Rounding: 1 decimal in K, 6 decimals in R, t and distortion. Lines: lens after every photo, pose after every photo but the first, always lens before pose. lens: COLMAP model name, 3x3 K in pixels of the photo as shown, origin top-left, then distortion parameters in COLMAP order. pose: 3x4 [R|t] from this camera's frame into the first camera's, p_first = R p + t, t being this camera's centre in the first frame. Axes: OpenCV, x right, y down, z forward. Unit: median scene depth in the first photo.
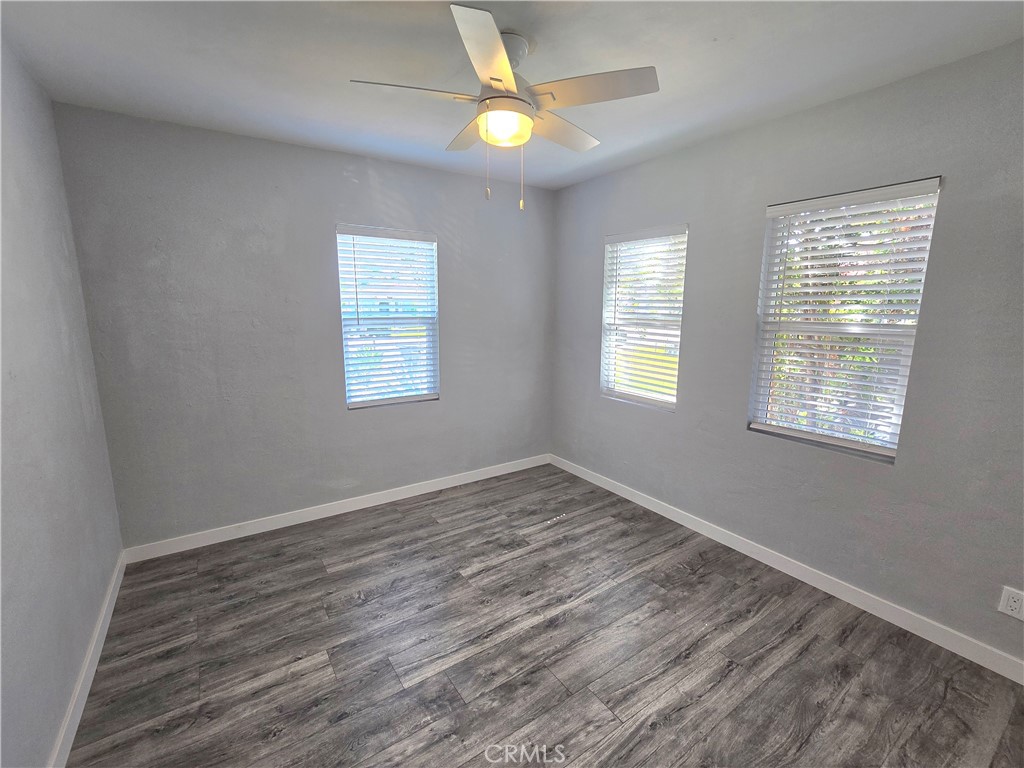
lens RADIAL K [[450.1, 0, 515.2], [0, 450.1, 381.6], [0, 0, 1]] dist [0.000076, -0.000057]
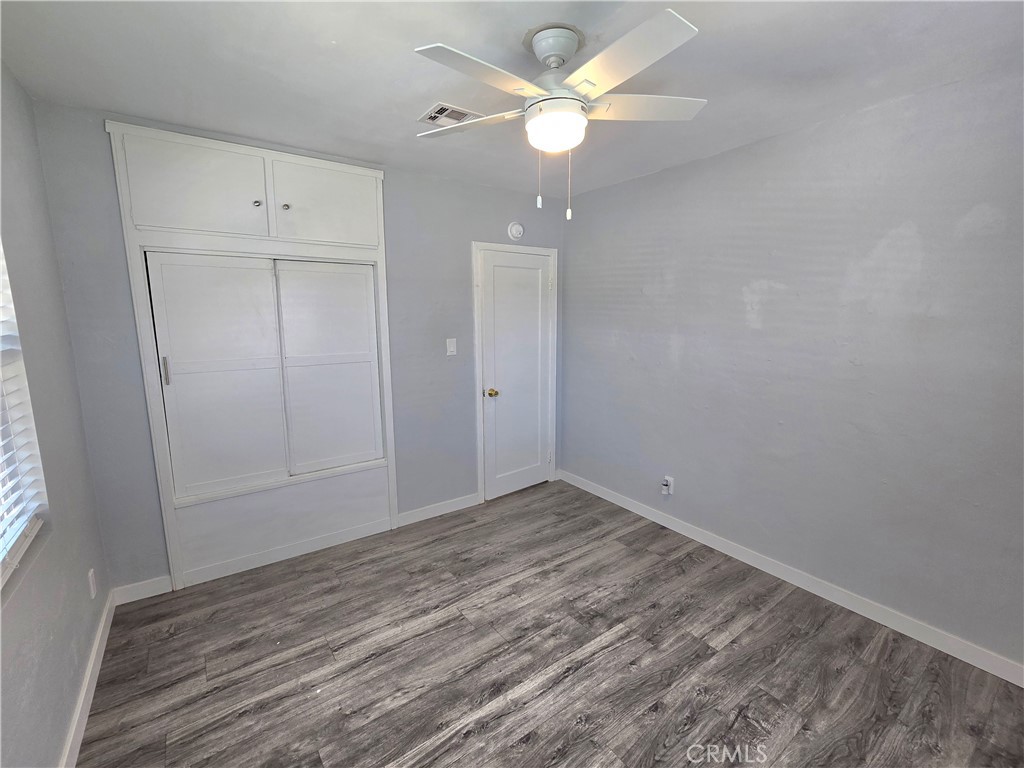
lens RADIAL K [[450.1, 0, 515.2], [0, 450.1, 381.6], [0, 0, 1]] dist [0.000076, -0.000057]
pose [[-0.999448, 0.001196, -0.033188, 0.084537], [-0.009691, 0.945344, 0.325931, -0.332336], [0.031764, 0.326073, -0.944811, 1.794356]]
